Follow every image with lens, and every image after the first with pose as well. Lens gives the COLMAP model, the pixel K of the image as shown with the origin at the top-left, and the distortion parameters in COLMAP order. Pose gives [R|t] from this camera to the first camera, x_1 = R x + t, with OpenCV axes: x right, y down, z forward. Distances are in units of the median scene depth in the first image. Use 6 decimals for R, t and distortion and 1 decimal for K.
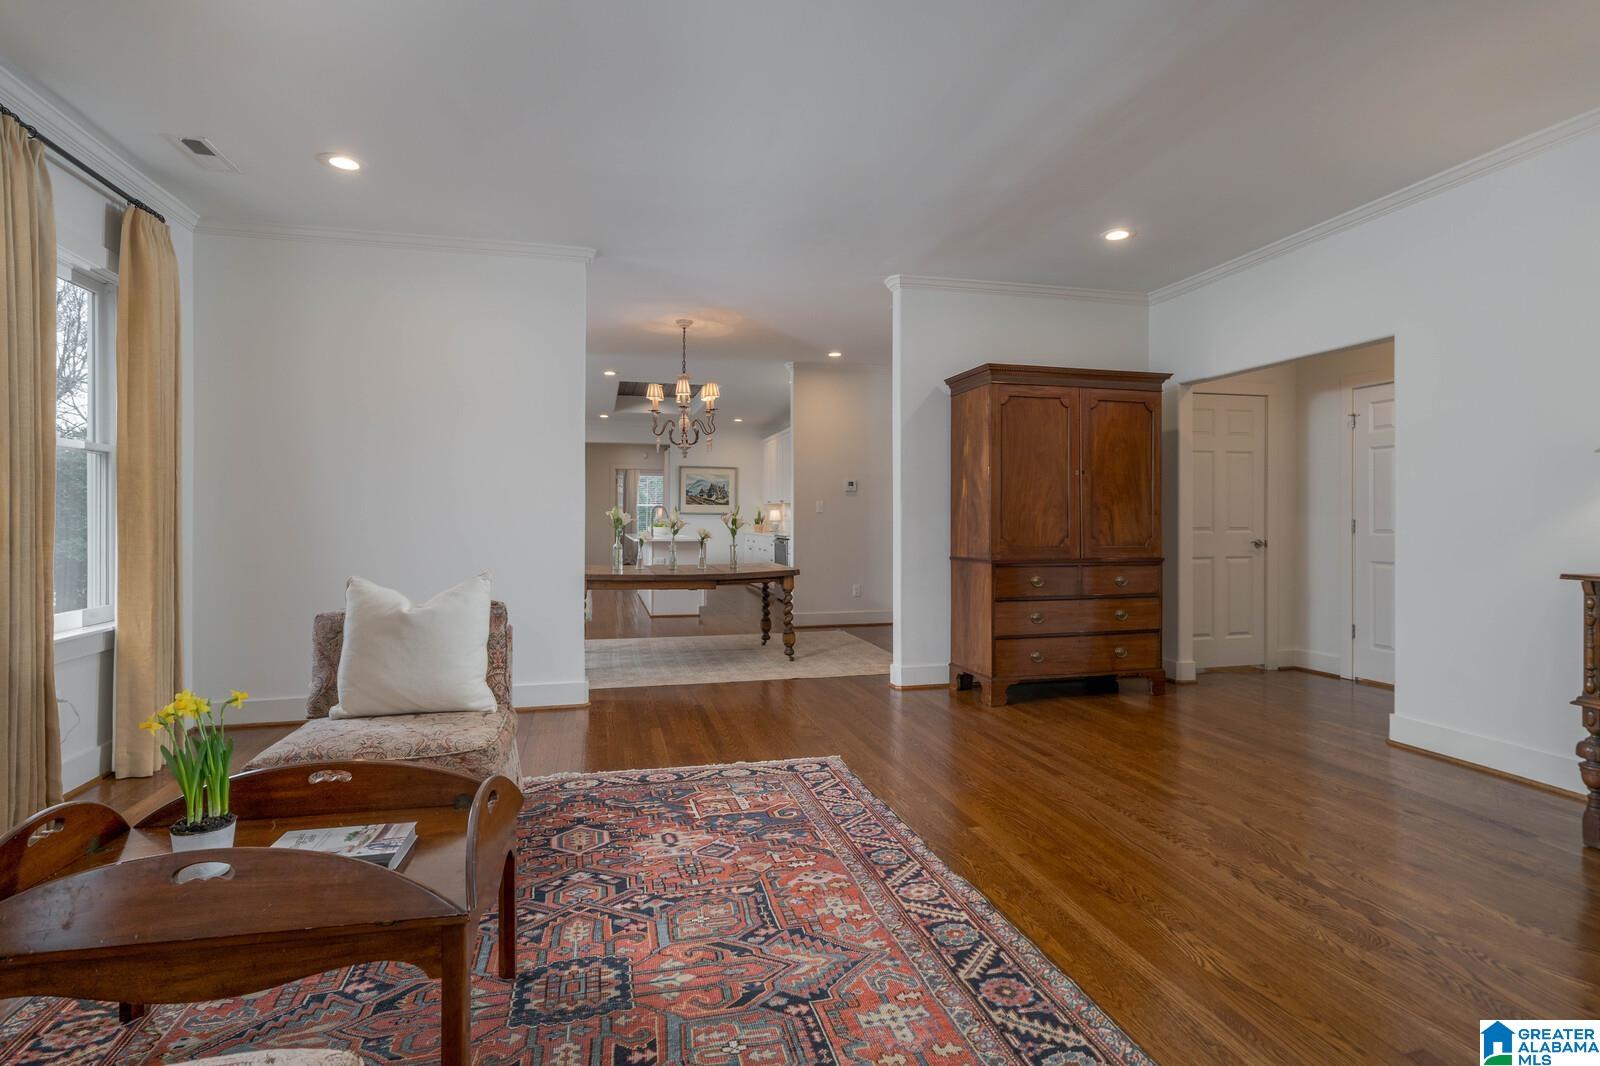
lens RADIAL K [[786.3, 0, 794.7], [0, 786.3, 514.8], [0, 0, 1]] dist [-0.001560, 0.000655]
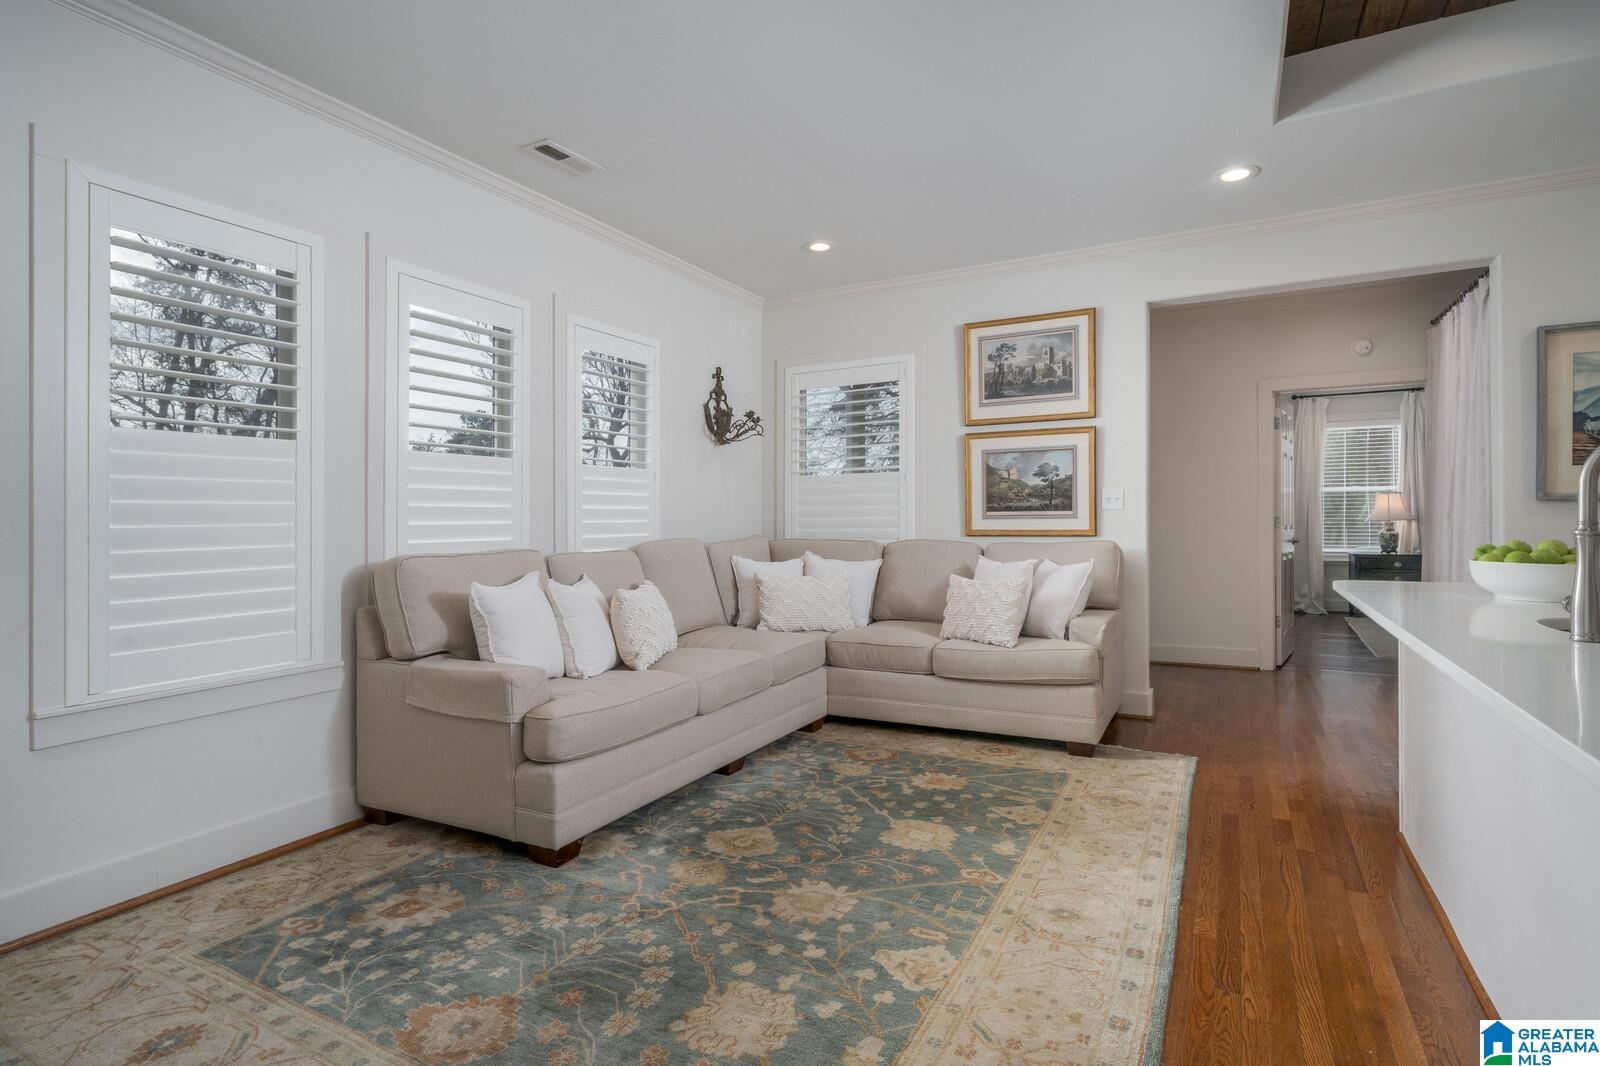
lens RADIAL K [[808.1, 0, 794.2], [0, 808.1, 521.5], [0, 0, 1]] dist [0.000145, 0.000717]
pose [[0.732463, -0.010634, -0.680723, -0.653775], [0.016377, 0.999864, 0.002002, 0.005998], [0.680609, -0.012615, 0.732538, 2.729433]]
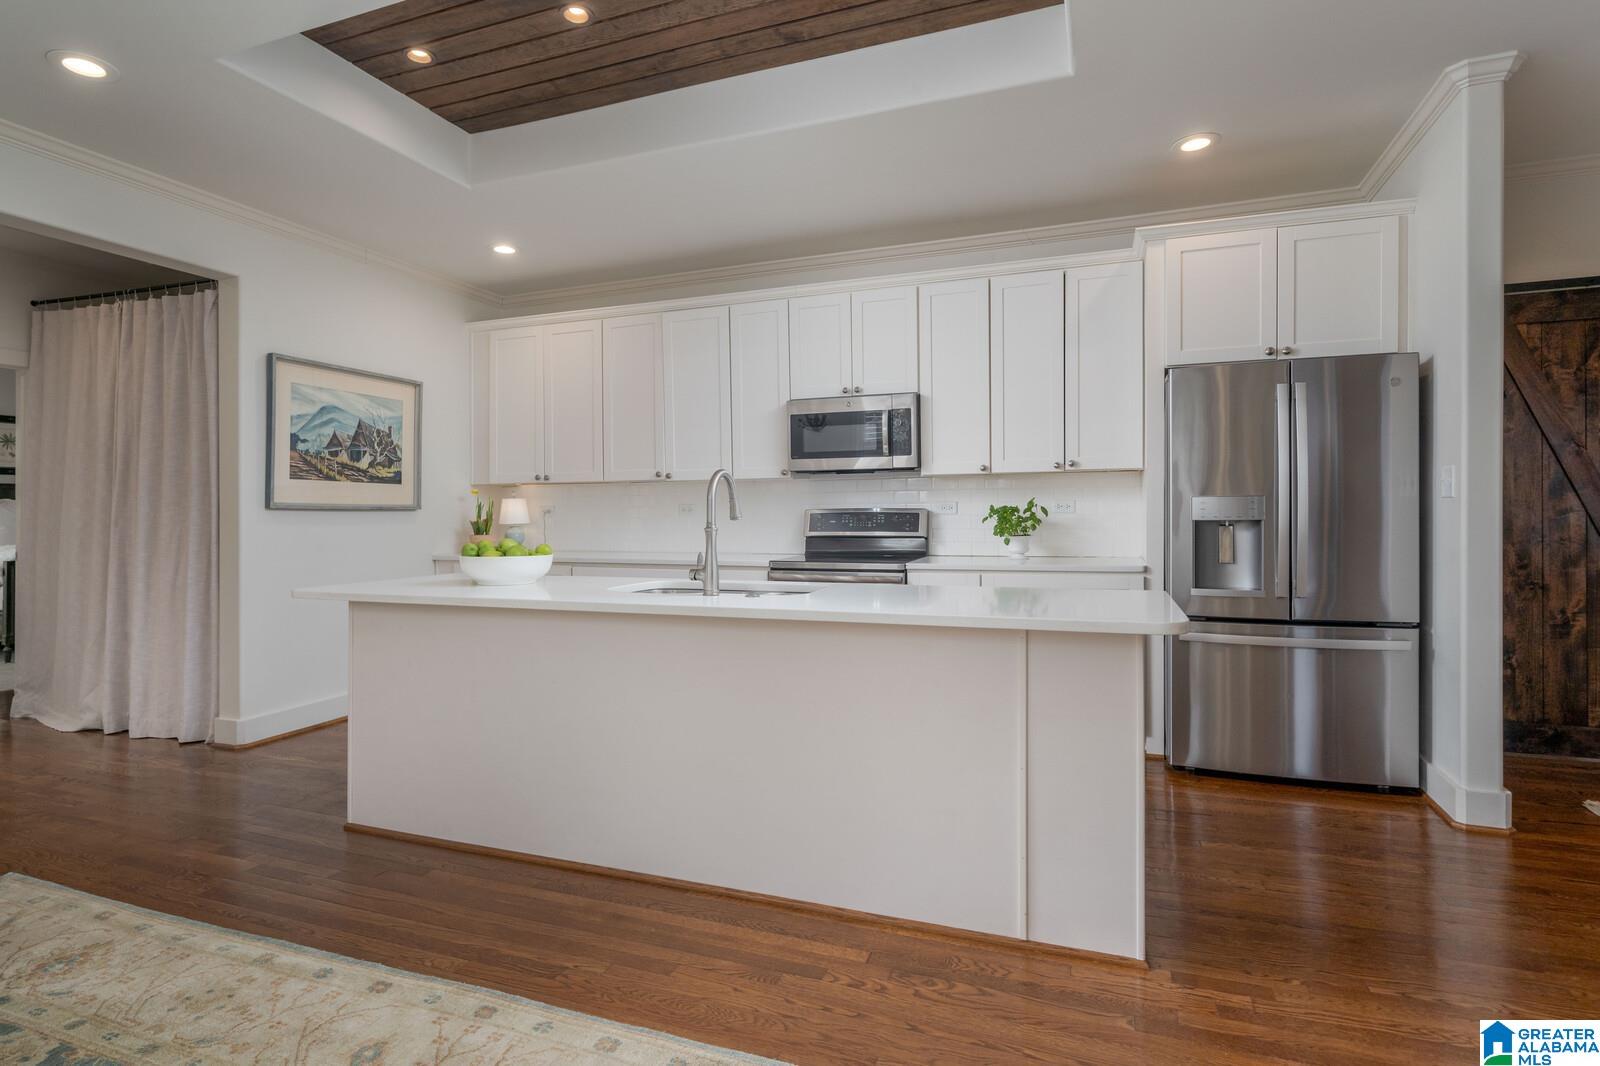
lens RADIAL K [[814.5, 0, 800.0], [0, 814.5, 516.1], [0, 0, 1]] dist [-0.001078, 0.000828]
pose [[0.572866, -0.011391, 0.819570, -1.301313], [0.007360, 0.999935, 0.008753, 0.002034], [-0.819616, 0.001018, 0.572912, 2.885716]]
